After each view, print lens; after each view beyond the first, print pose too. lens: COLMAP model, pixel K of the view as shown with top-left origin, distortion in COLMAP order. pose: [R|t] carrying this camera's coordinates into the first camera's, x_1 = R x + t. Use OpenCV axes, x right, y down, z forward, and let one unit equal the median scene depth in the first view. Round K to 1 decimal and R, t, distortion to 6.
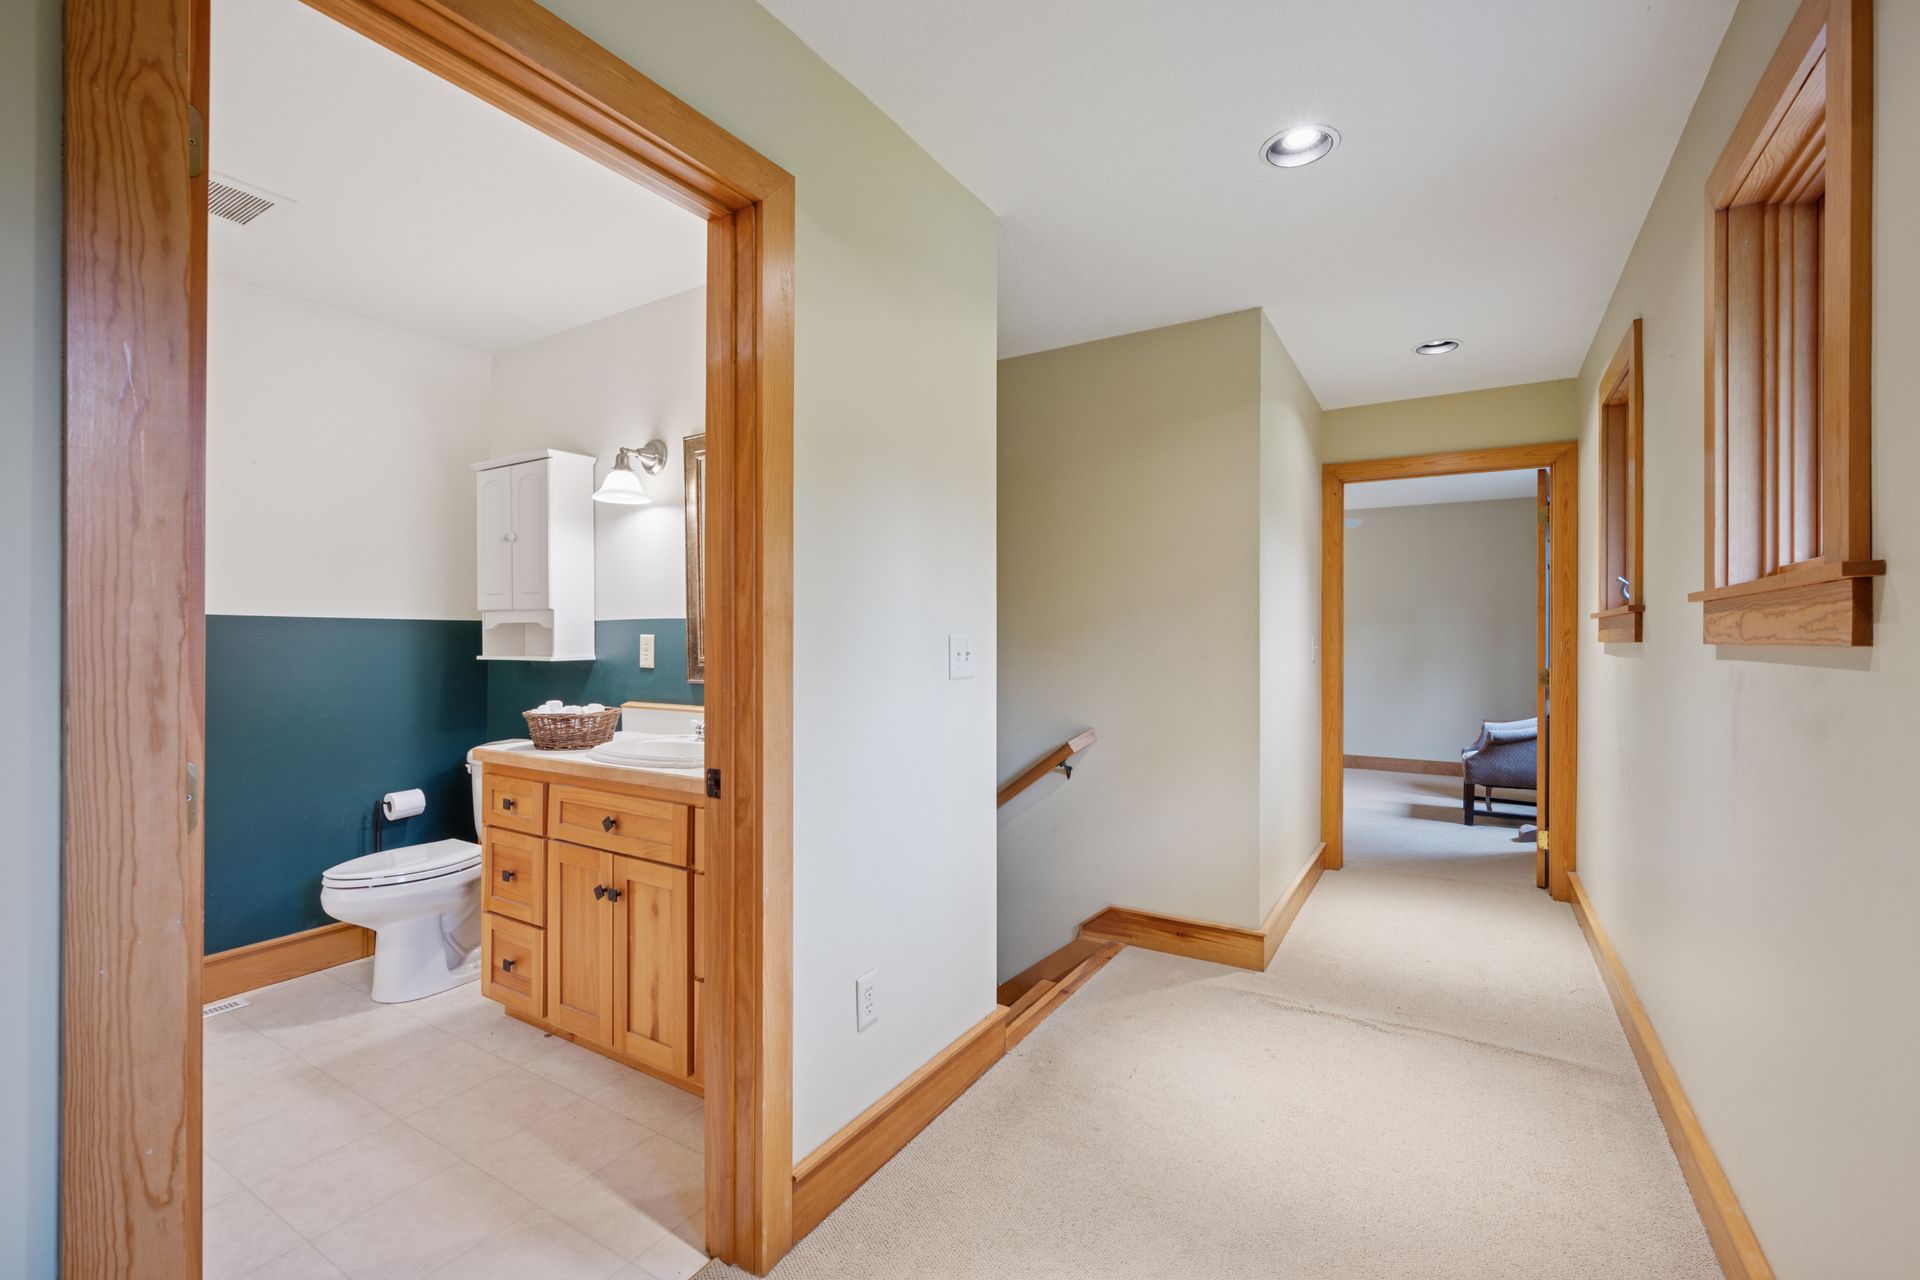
lens RADIAL K [[830.6, 0, 965.6], [0, 830.6, 632.8], [0, 0, 1]] dist [-0.000037, 0.000027]
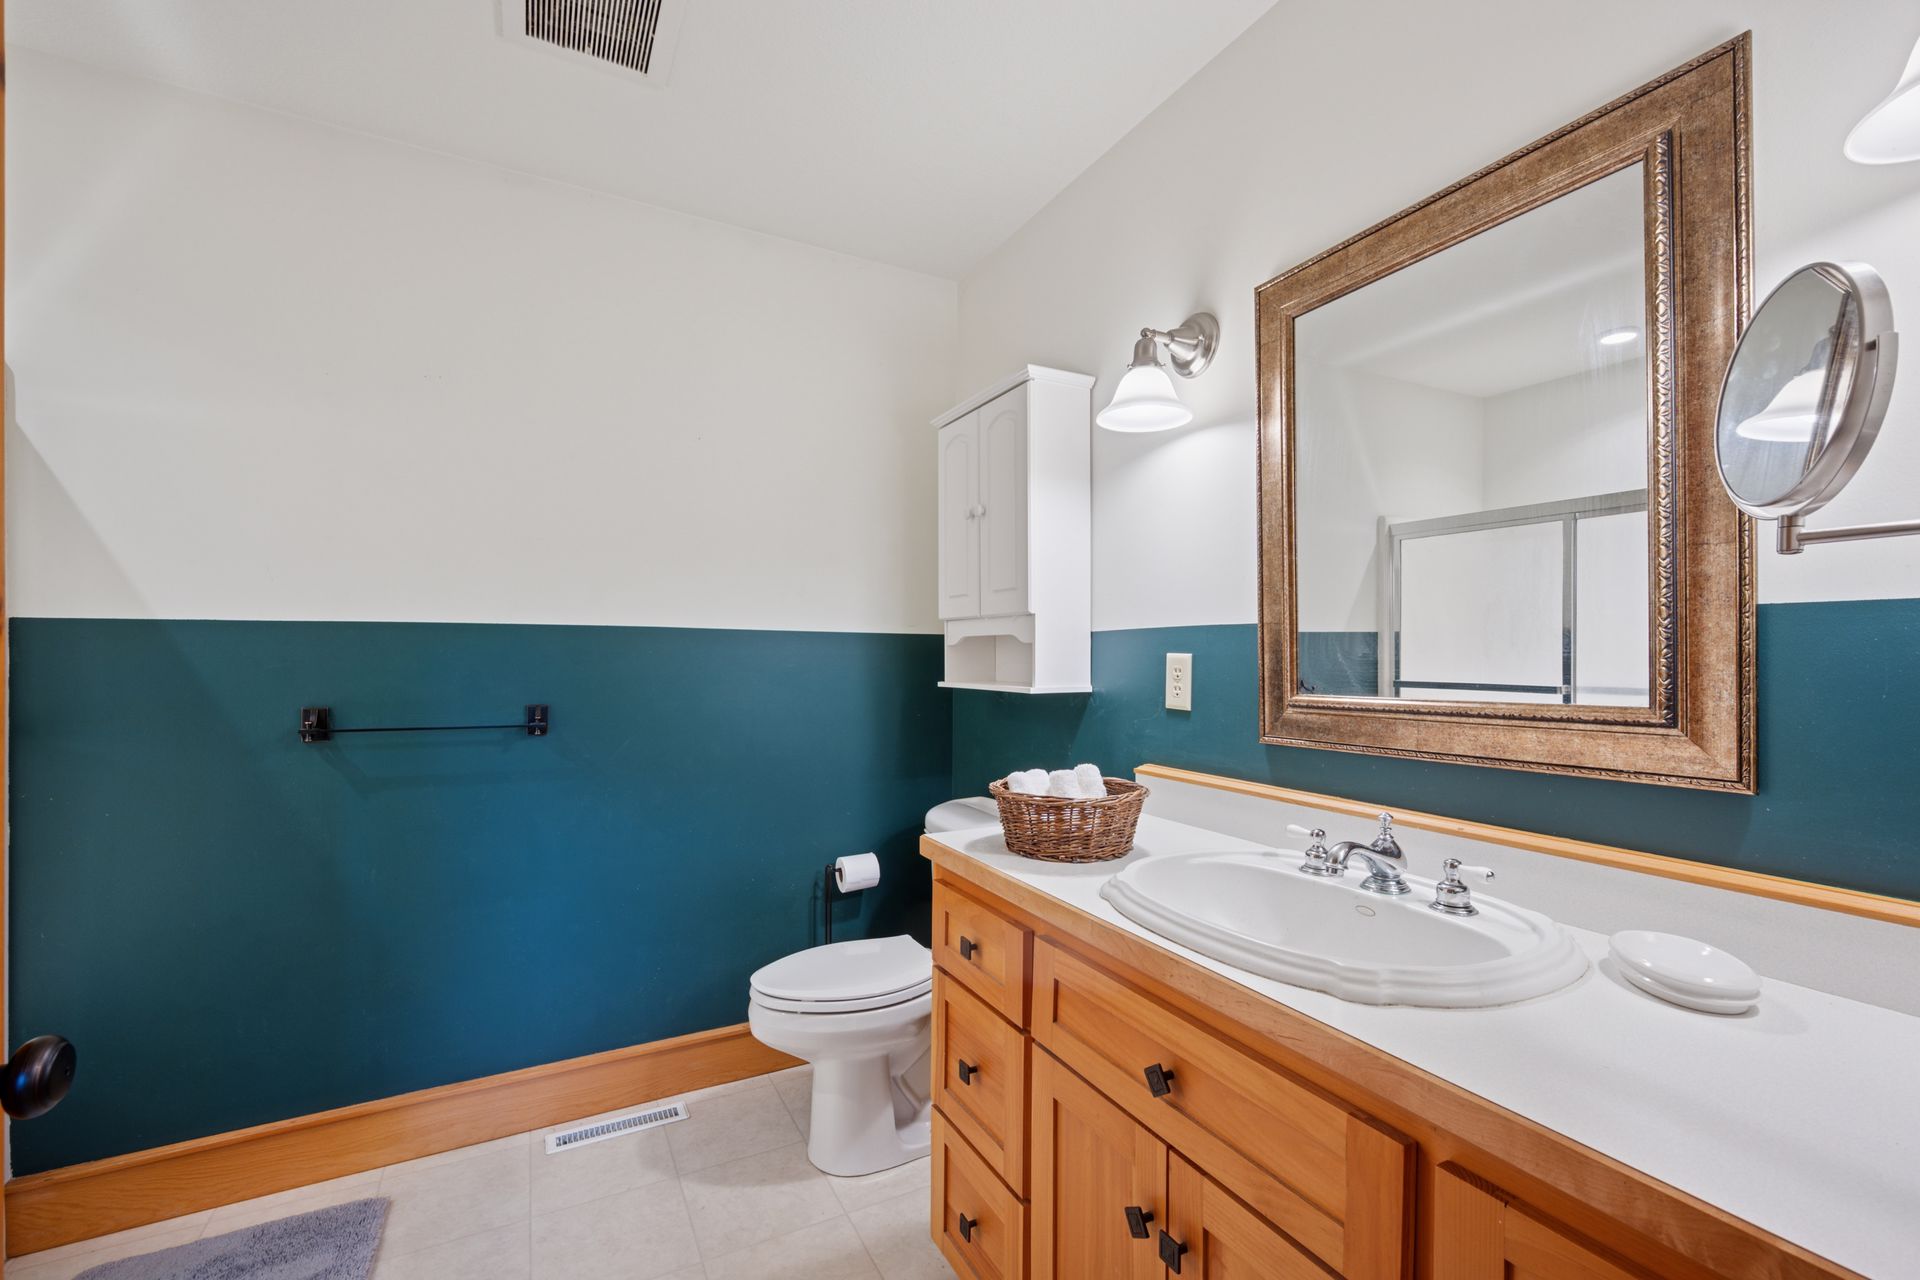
lens RADIAL K [[799.8, 0, 960.0], [0, 799.8, 640.0], [0, 0, 1]] dist [0.000068, 0.000027]
pose [[0.859772, -0.005275, -0.510651, -0.229101], [-0.002849, 0.999882, -0.015126, 0.001595], [0.510670, 0.014459, 0.859655, 0.436919]]
